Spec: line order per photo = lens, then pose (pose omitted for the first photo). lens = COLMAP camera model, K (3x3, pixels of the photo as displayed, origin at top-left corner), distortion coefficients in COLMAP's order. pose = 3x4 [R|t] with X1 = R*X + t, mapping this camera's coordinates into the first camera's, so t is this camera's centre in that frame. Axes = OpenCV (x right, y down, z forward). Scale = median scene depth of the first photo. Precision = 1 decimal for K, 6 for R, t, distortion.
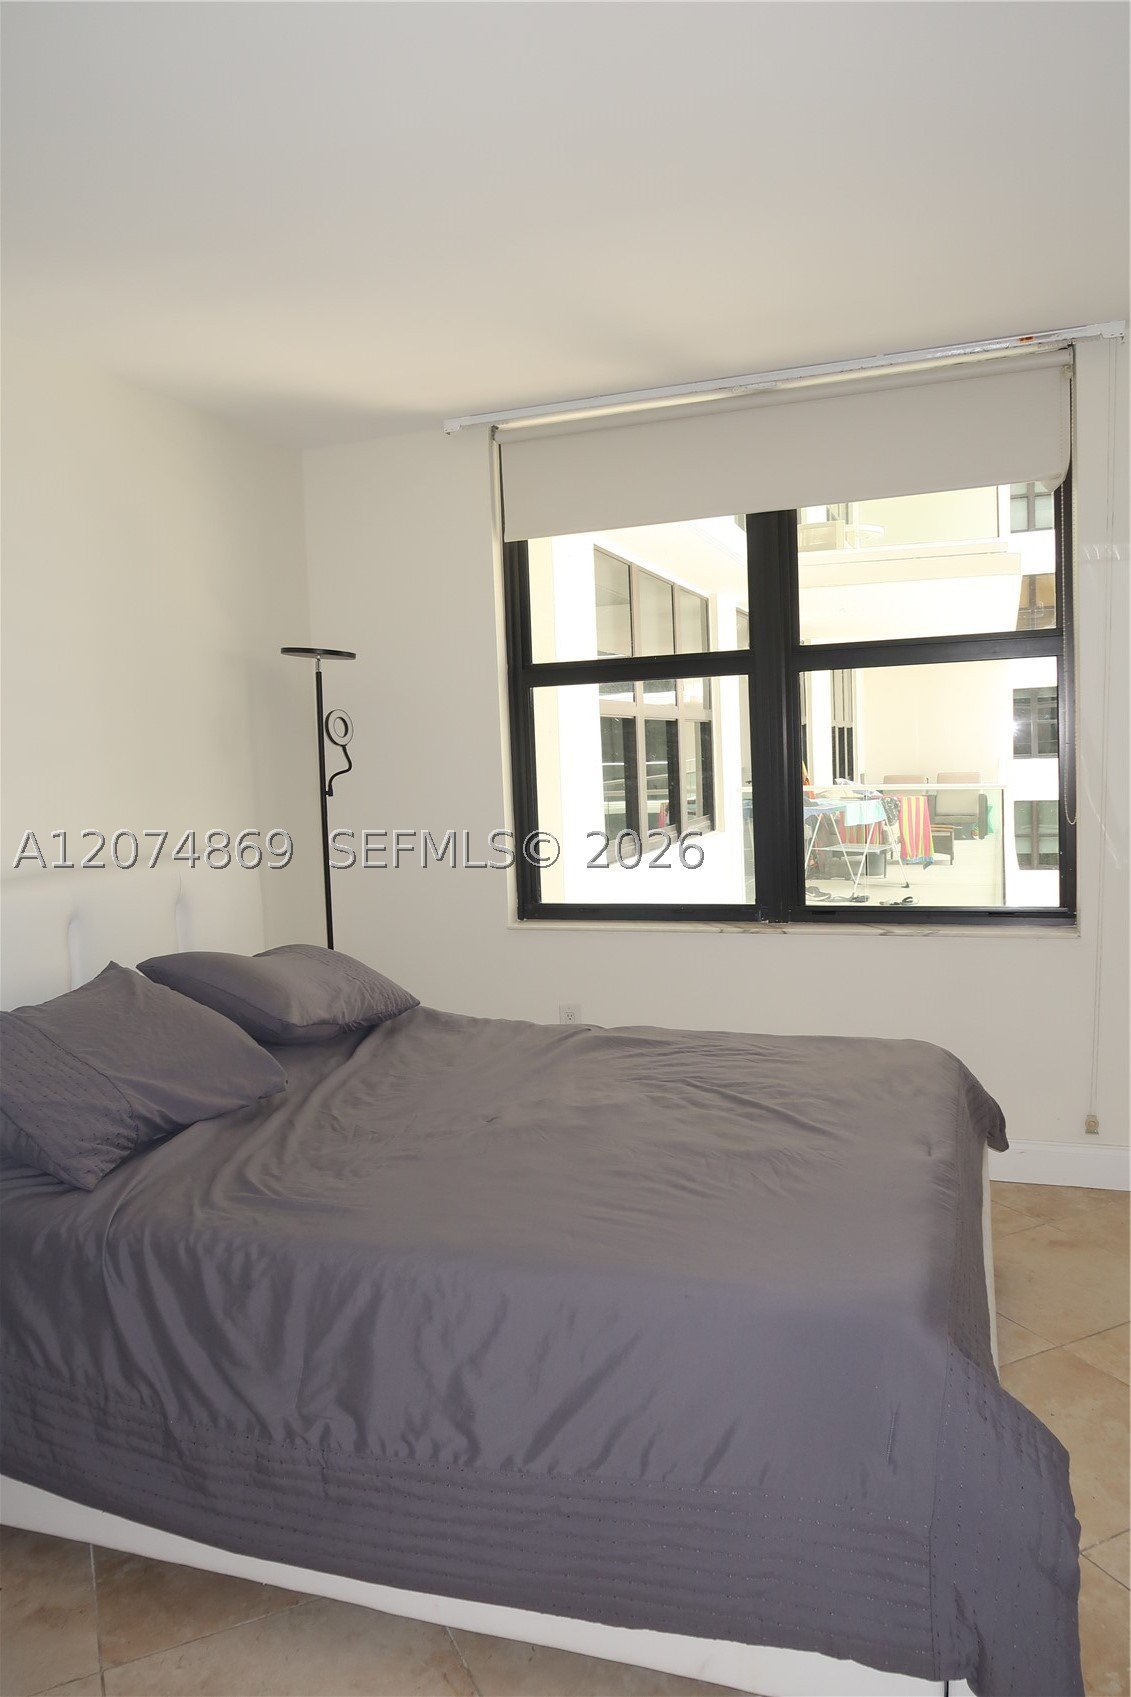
lens RADIAL K [[1153.4, 0, 574.5], [0, 1153.4, 840.1], [0, 0, 1]] dist [-0.009445, -0.002616]
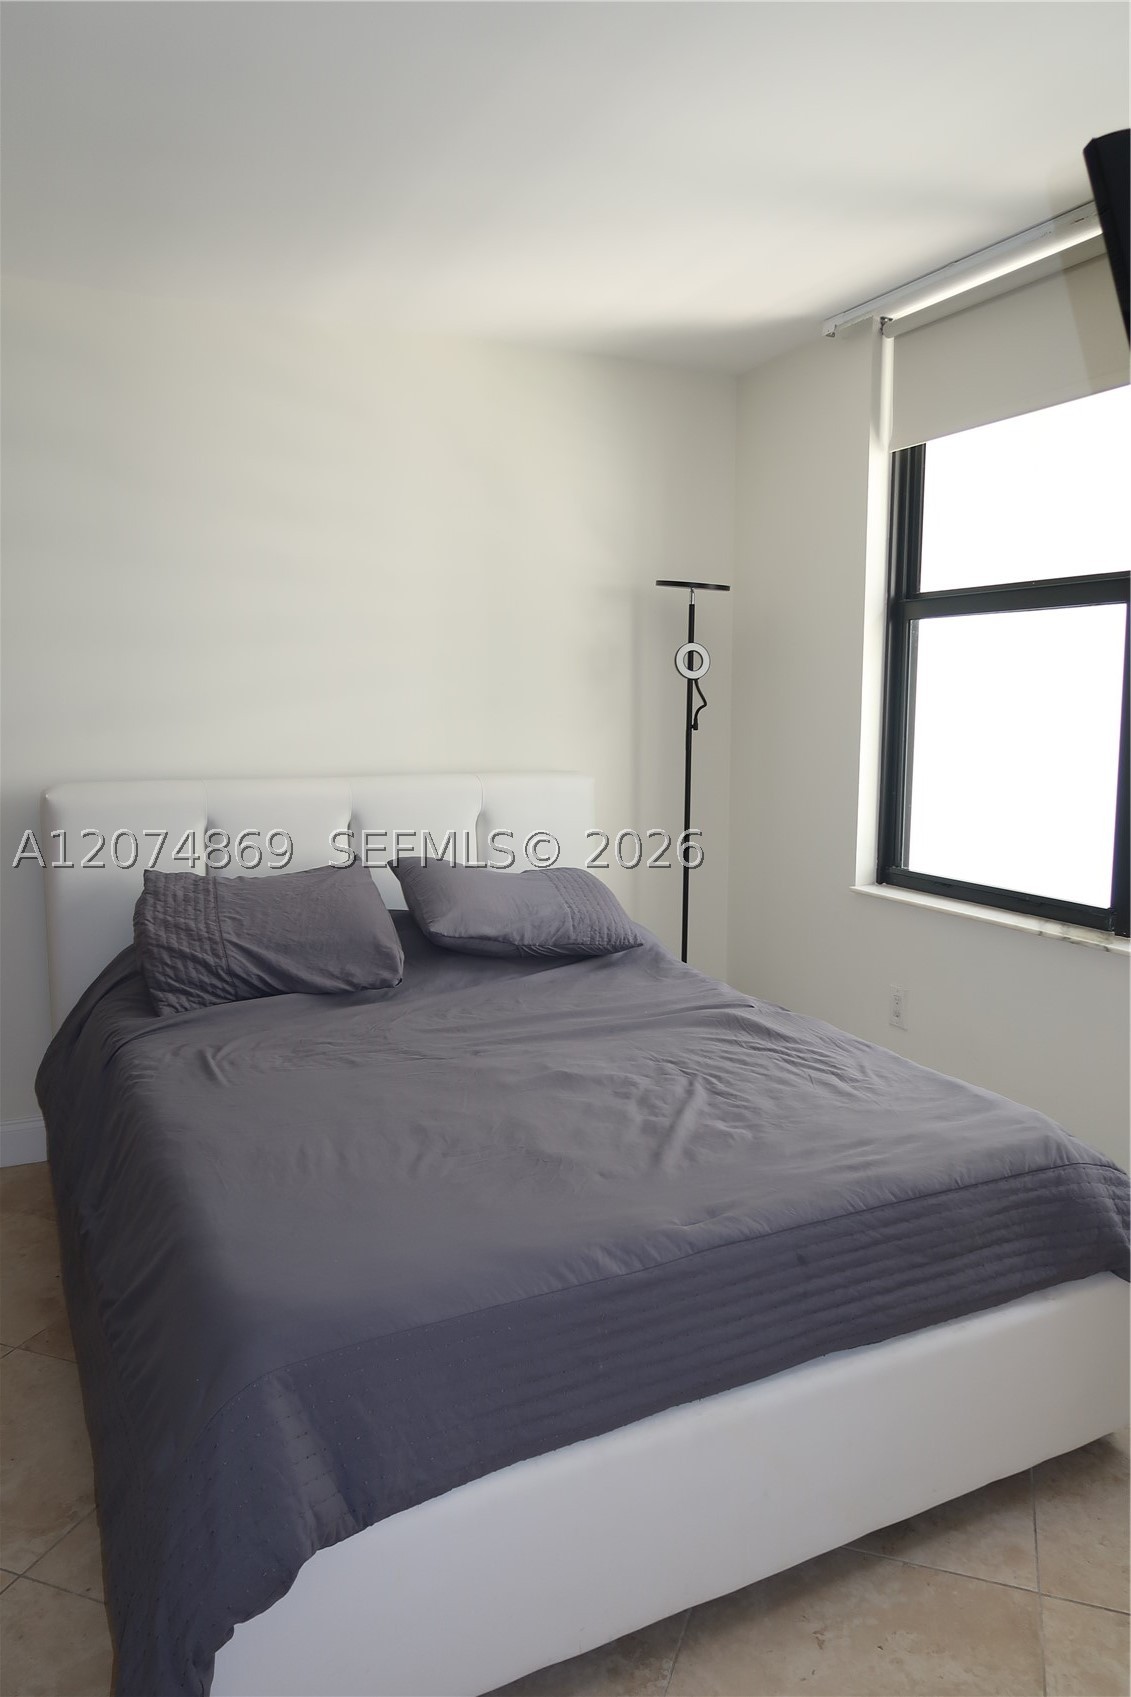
lens RADIAL K [[1153.4, 0, 574.5], [0, 1153.4, 840.1], [0, 0, 1]] dist [-0.009445, -0.002616]
pose [[0.717921, 0.125722, -0.684678, 0.549065], [-0.085575, 0.992035, 0.092429, -0.036410], [0.690845, -0.007765, 0.722962, 0.284505]]
